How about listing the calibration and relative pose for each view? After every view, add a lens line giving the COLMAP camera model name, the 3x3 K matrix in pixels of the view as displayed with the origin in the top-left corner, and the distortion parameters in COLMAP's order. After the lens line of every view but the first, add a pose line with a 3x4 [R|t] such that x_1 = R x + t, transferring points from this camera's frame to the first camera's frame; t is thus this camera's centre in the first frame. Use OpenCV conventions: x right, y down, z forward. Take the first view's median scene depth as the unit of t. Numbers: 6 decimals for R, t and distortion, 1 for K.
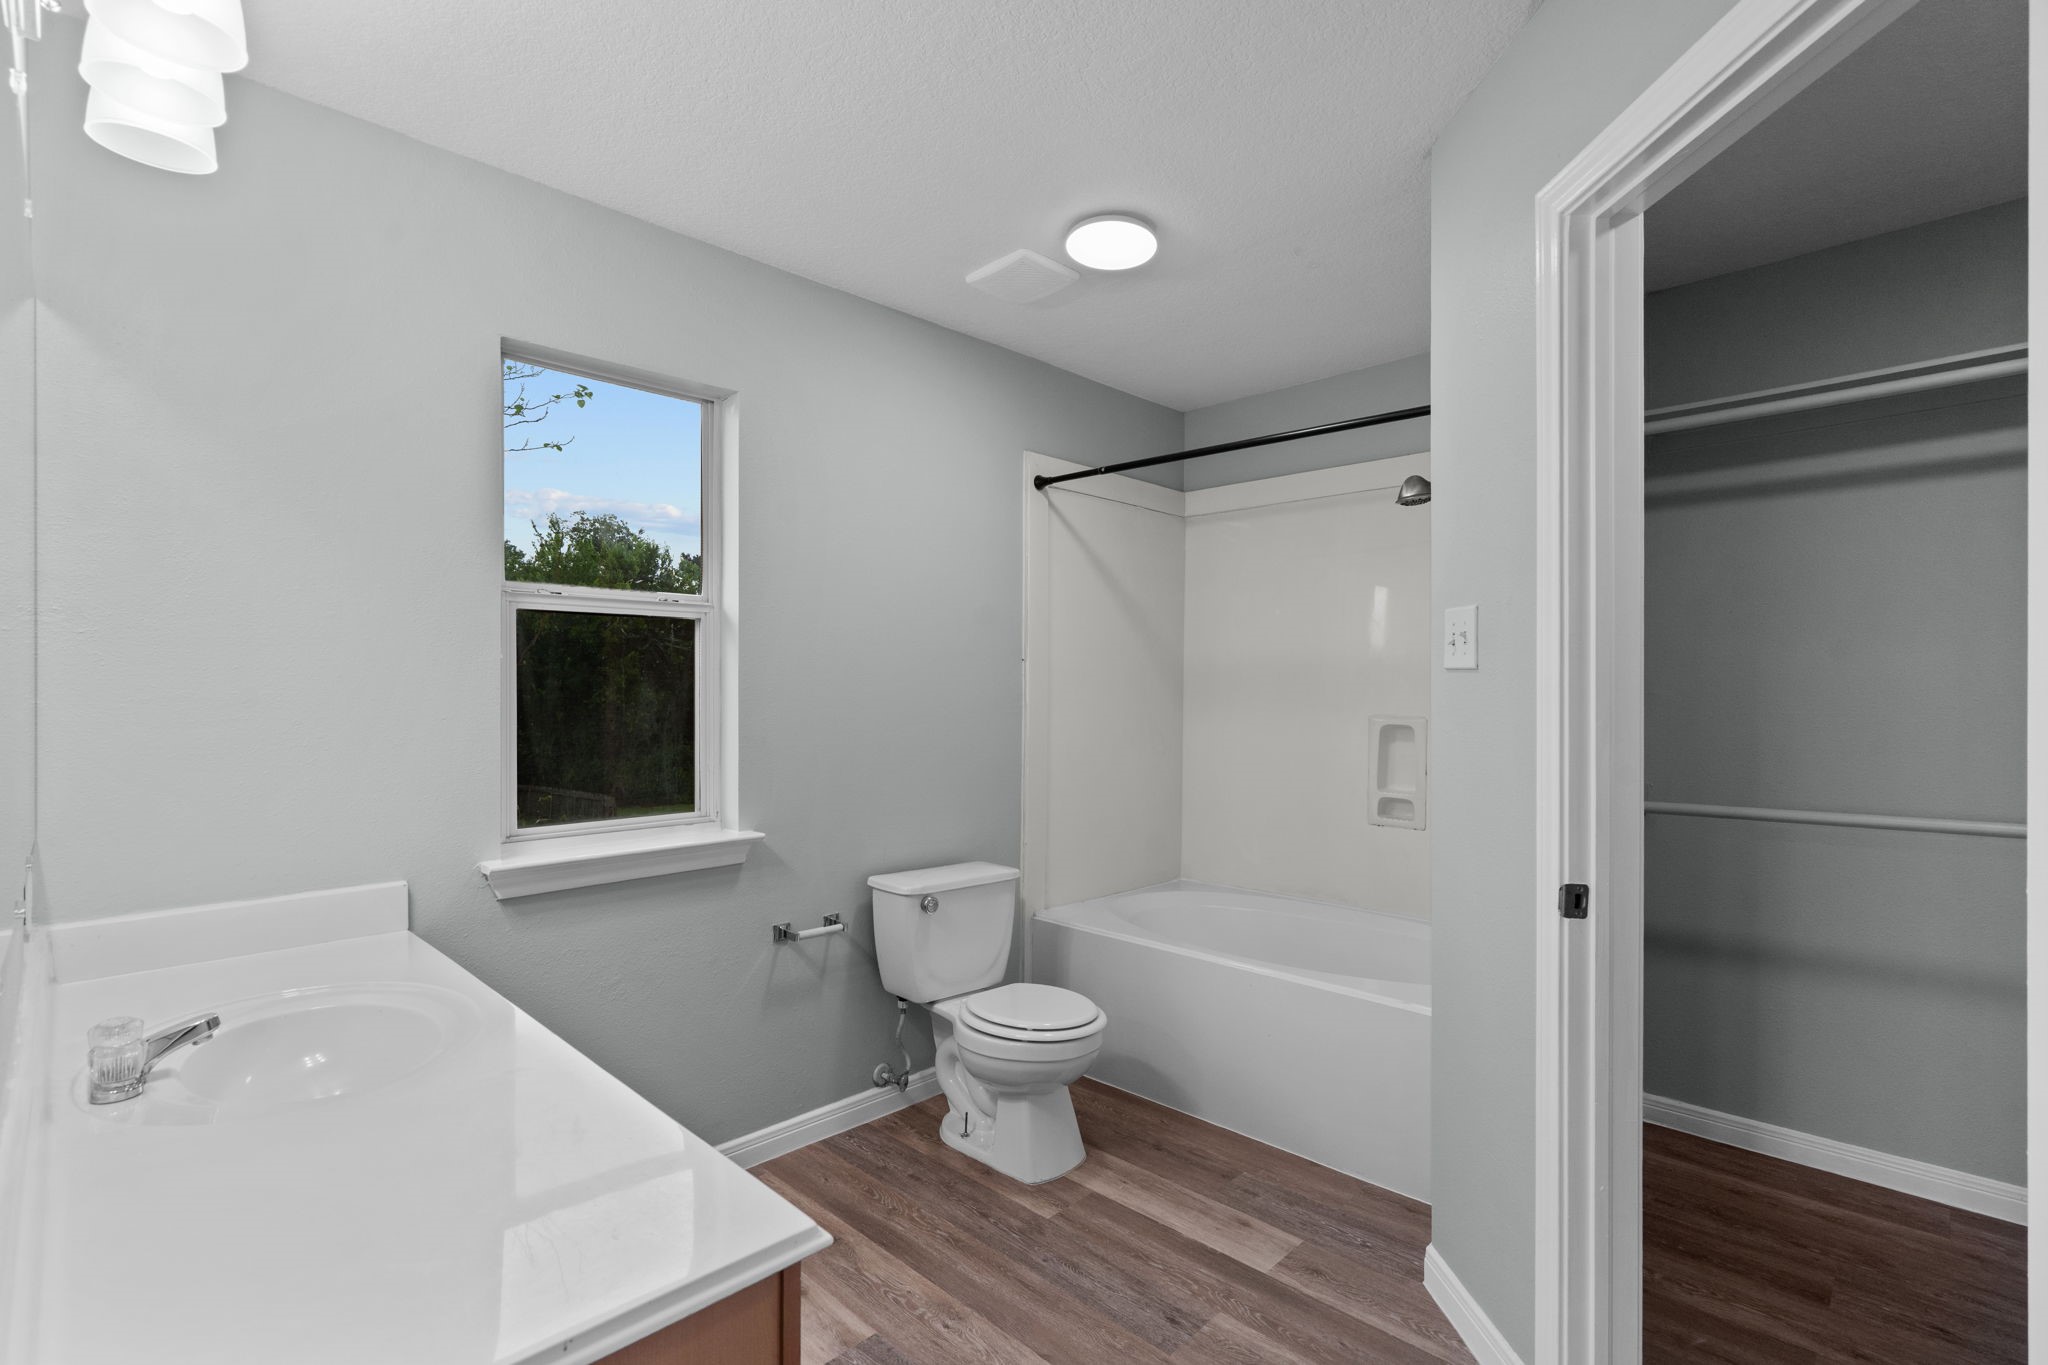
lens RADIAL K [[937.0, 0, 1026.8], [0, 937.0, 691.7], [0, 0, 1]] dist [0.000191, 0.000341]
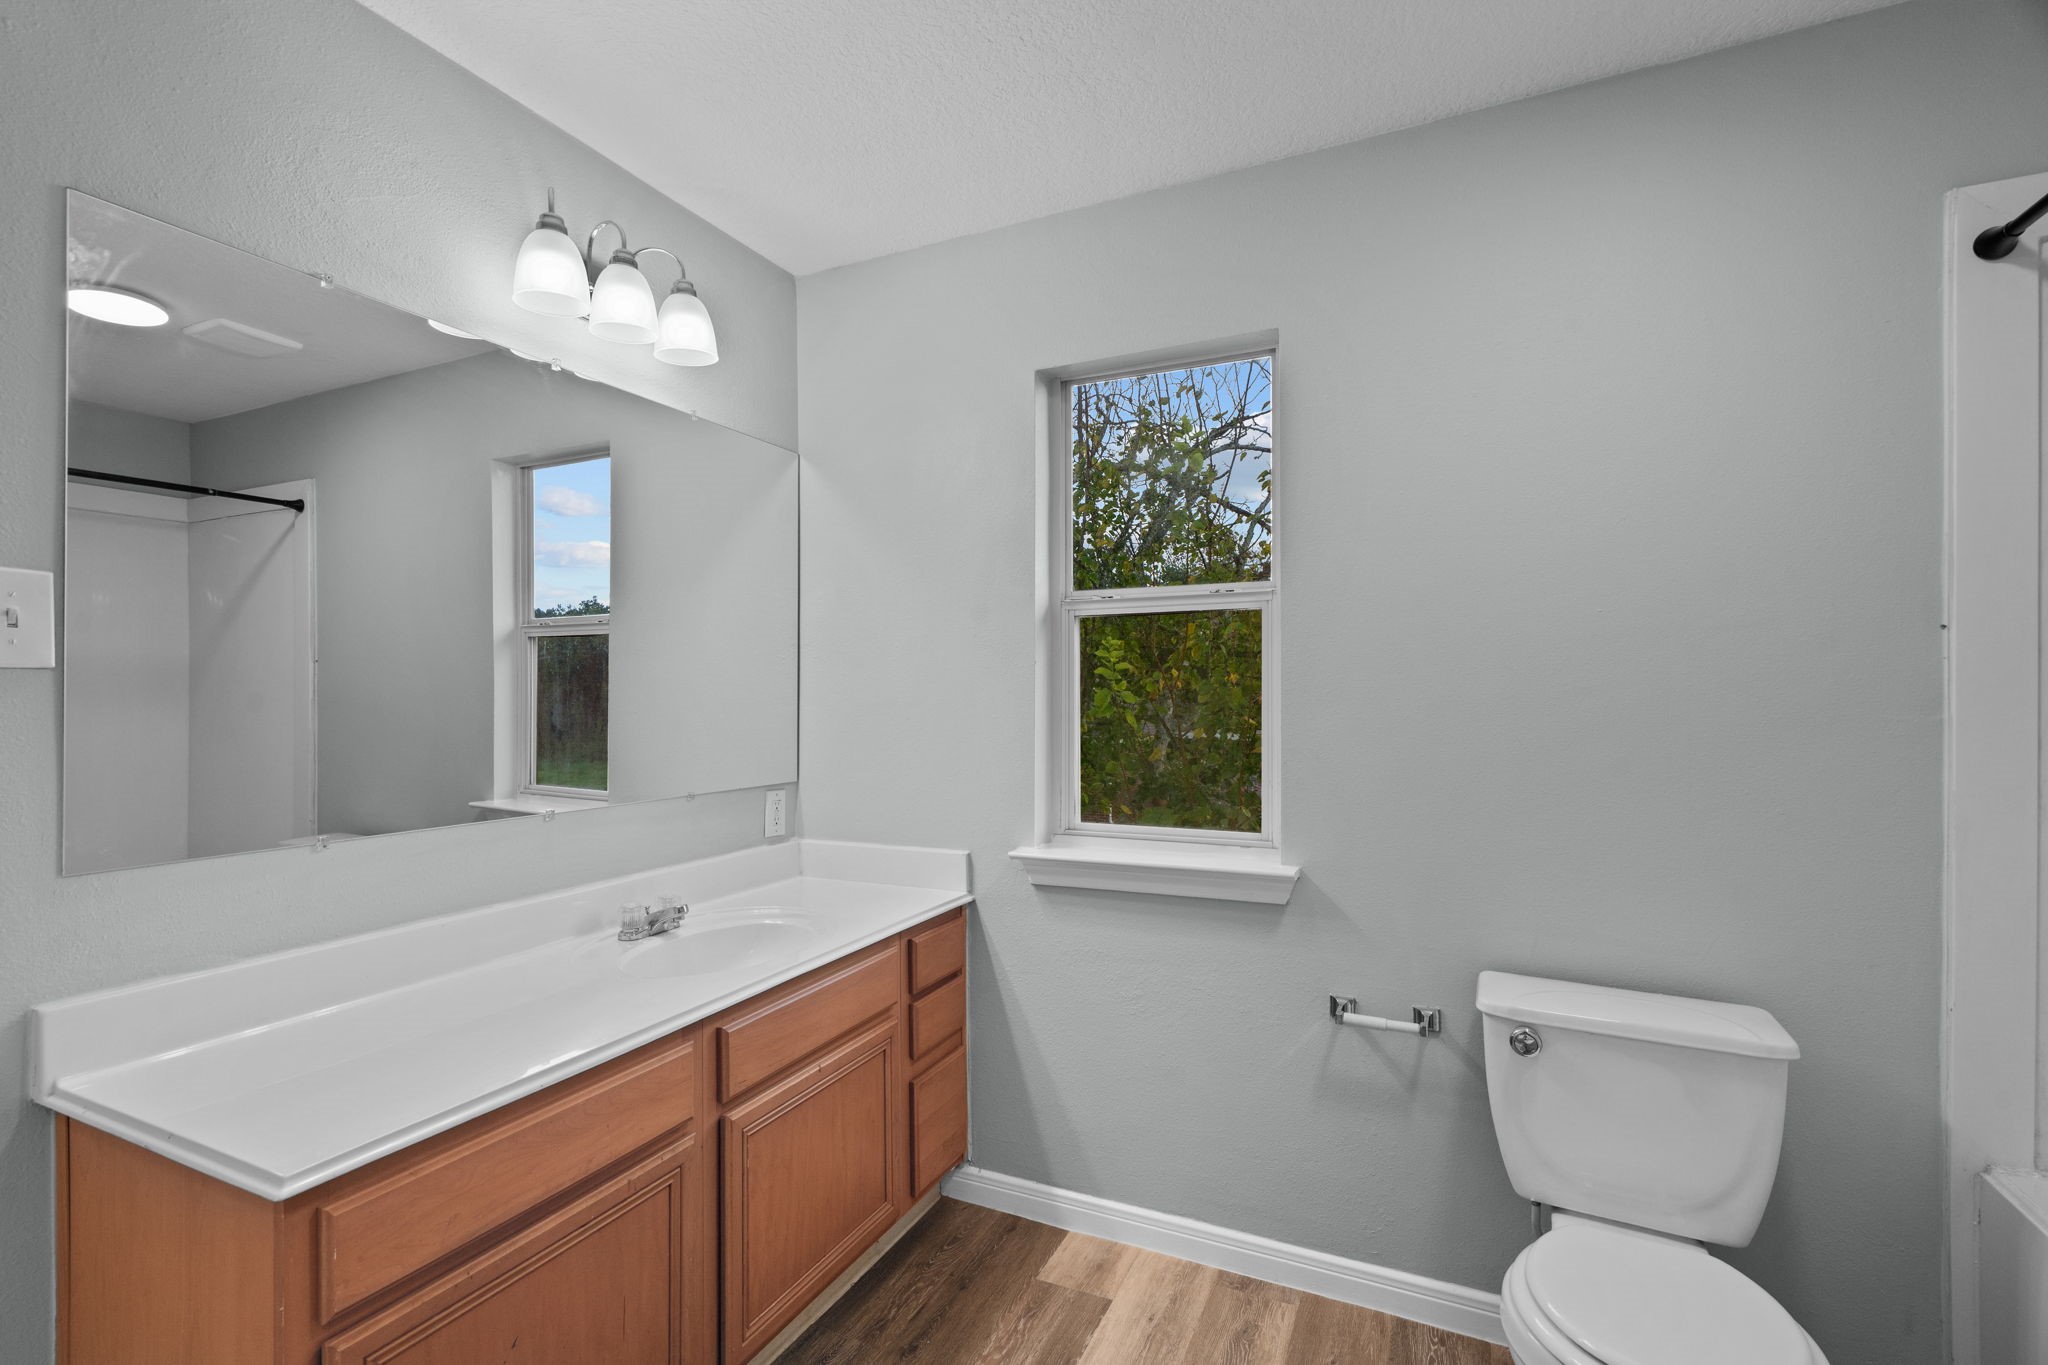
lens RADIAL K [[937.0, 0, 1023.2], [0, 937.0, 683.6], [0, 0, 1]] dist [0.000191, 0.000341]
pose [[0.333082, -0.011489, -0.942828, 0.383117], [0.003535, 0.999934, -0.010936, -0.000318], [0.942891, 0.000310, 0.333101, 0.510069]]
